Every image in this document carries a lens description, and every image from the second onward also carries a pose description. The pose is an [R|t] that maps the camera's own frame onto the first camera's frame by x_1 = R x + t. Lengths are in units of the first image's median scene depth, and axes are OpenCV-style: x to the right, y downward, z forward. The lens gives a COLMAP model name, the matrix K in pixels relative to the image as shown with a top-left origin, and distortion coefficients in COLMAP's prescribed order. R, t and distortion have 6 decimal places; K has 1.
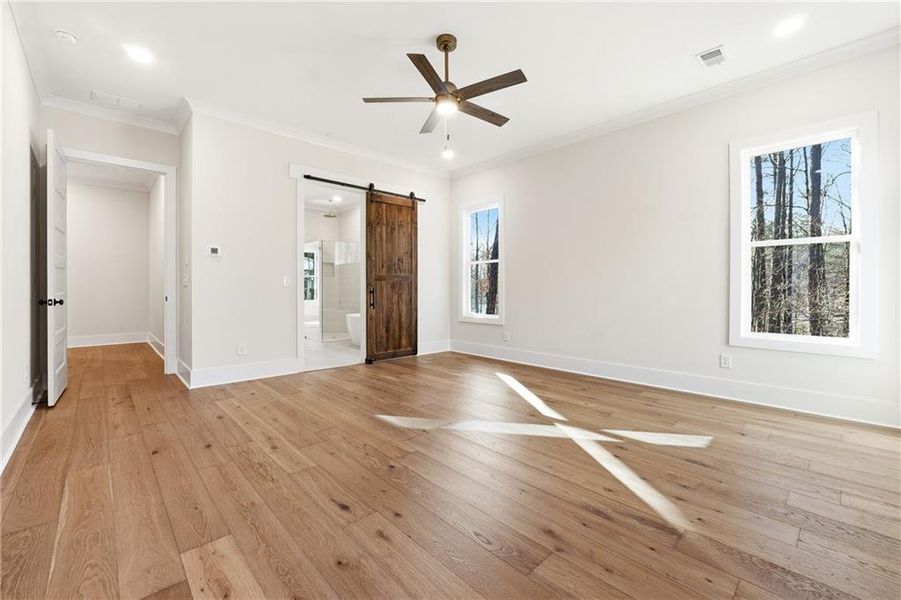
lens RADIAL K [[380.6, 0, 449.1], [0, 380.6, 291.1], [0, 0, 1]] dist [-0.024683, 0.006269]
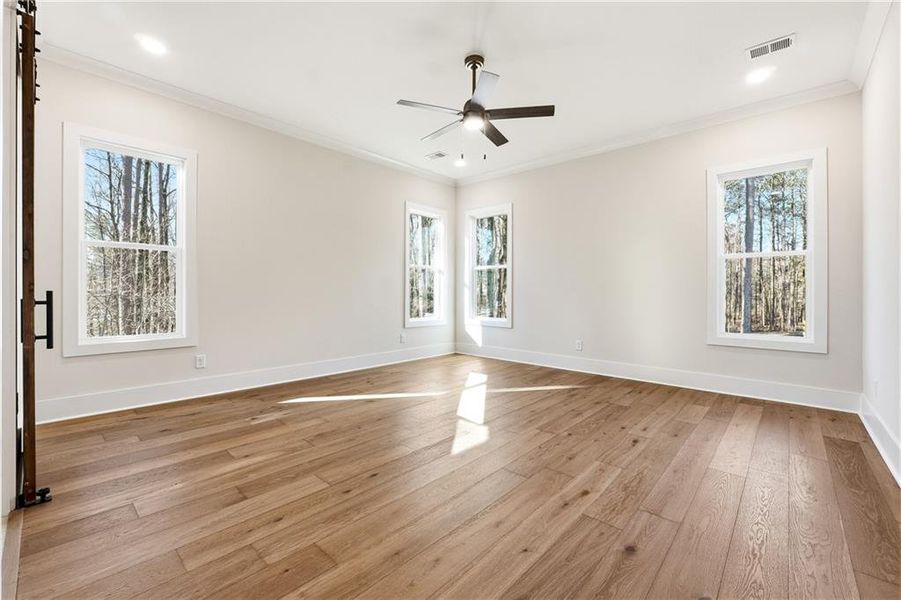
lens RADIAL K [[380.6, 0, 449.1], [0, 380.6, 291.1], [0, 0, 1]] dist [-0.024683, 0.006269]
pose [[-0.086149, -0.000881, 0.996282, -1.208636], [0.002714, 0.999996, 0.001119, -0.015380], [-0.996279, 0.002800, -0.086146, 1.325732]]
